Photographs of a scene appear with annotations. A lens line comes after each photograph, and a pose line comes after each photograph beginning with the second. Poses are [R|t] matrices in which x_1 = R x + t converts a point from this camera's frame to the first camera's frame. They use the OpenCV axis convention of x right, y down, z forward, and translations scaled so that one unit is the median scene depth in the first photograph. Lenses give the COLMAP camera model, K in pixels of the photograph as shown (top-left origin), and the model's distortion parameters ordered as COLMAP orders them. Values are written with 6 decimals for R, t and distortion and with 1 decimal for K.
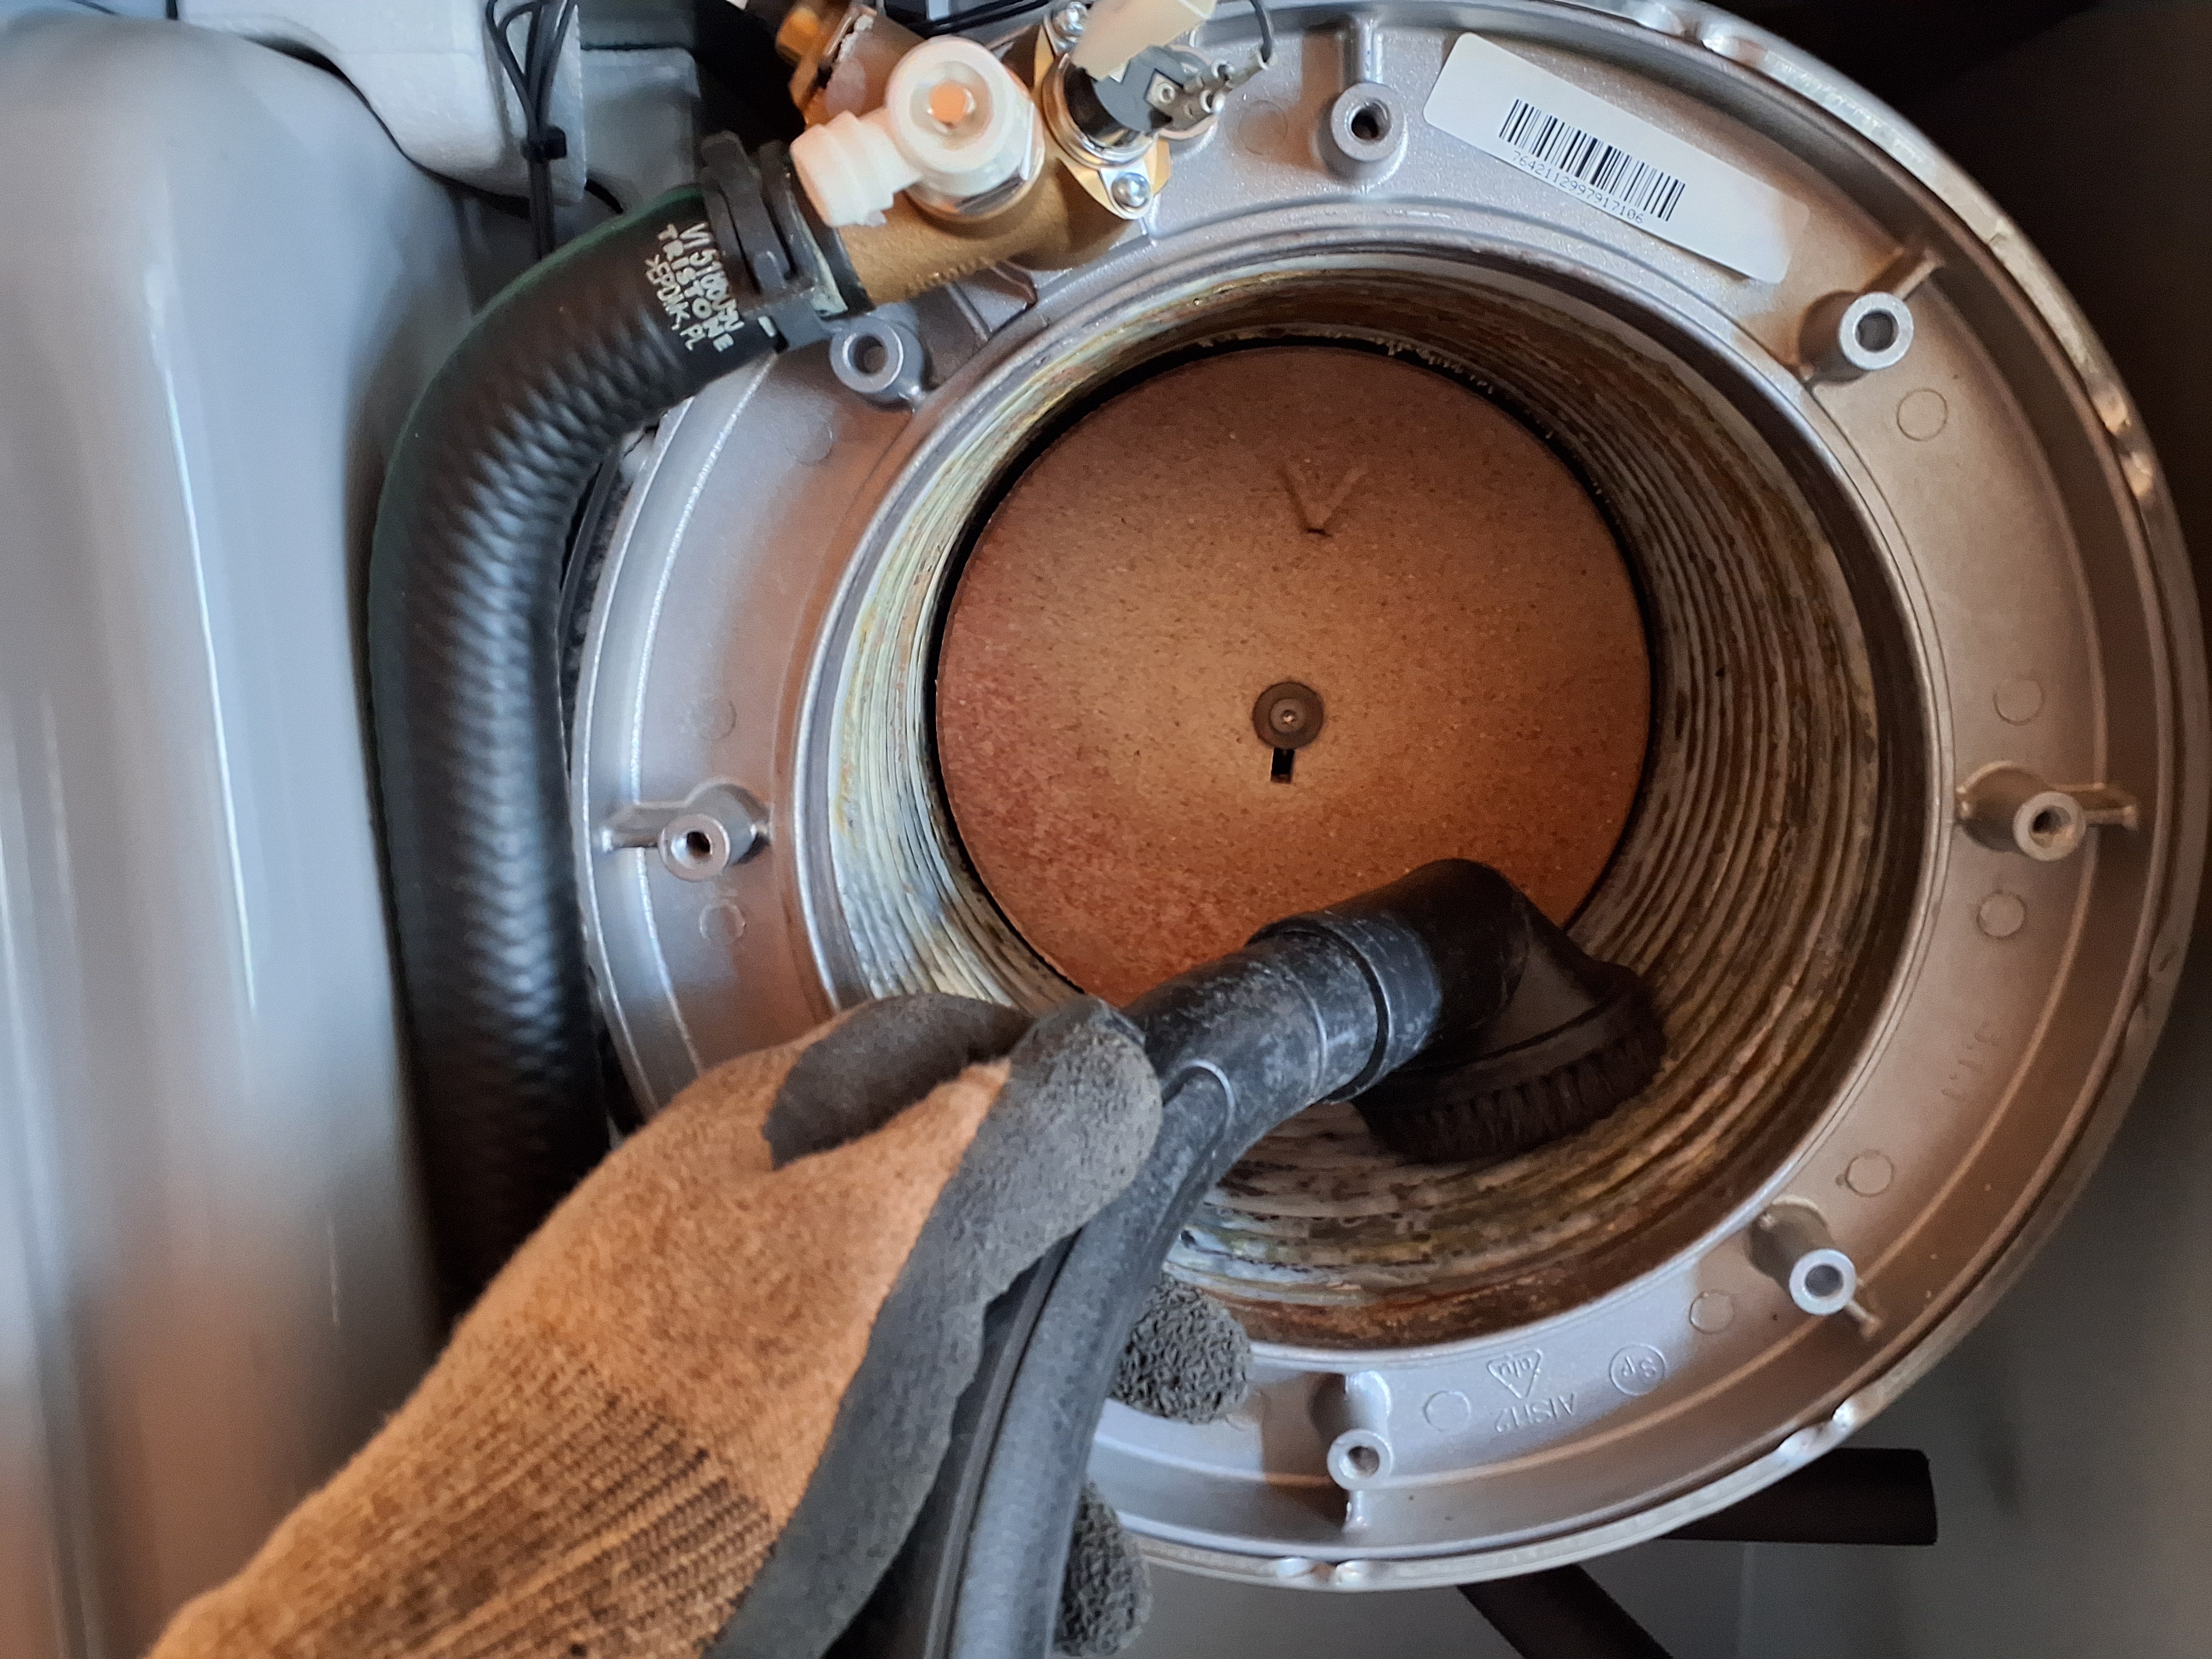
lens RADIAL K [[1736.2, 0, 1106.0], [0, 1736.2, 832.7], [0, 0, 1]] dist [-0.024907, 0.003396]
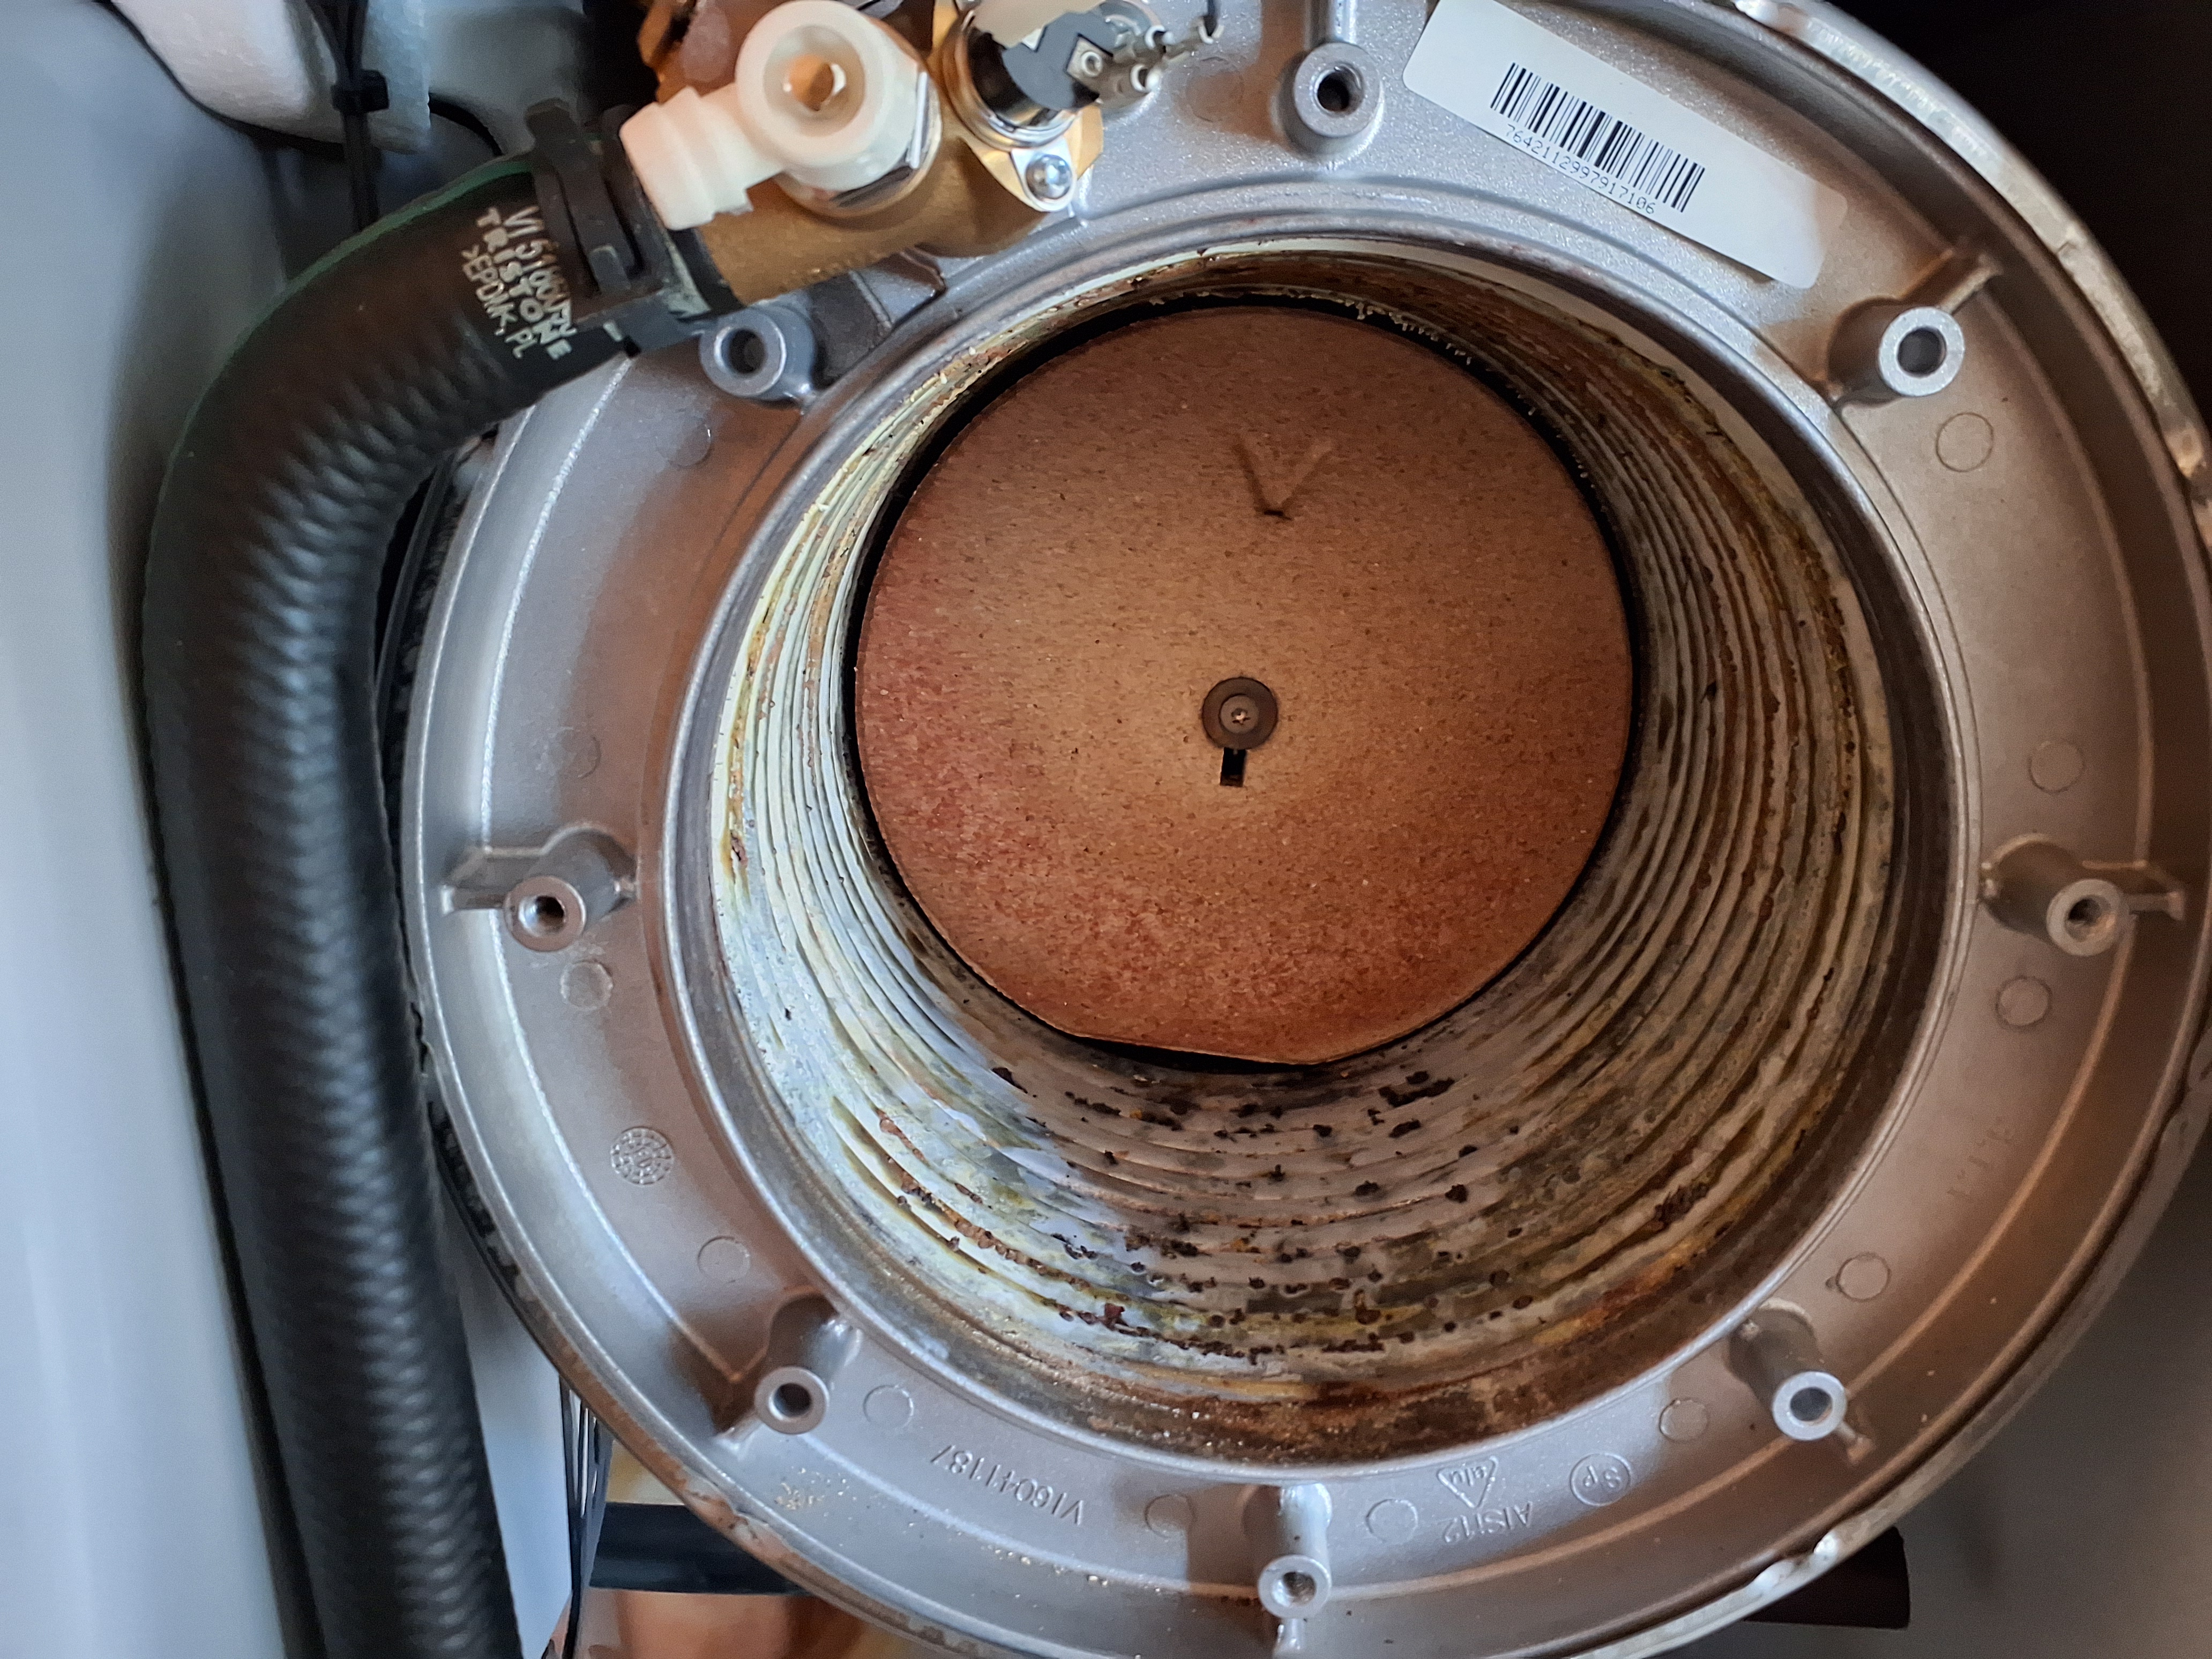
lens RADIAL K [[1736.2, 0, 1103.2], [0, 1736.2, 825.2], [0, 0, 1]] dist [-0.024907, 0.003396]
pose [[0.999669, 0.016147, 0.020053, 0.022912], [-0.017208, 0.998399, 0.053882, -0.083933], [-0.019151, -0.054210, 0.998346, 0.121834]]
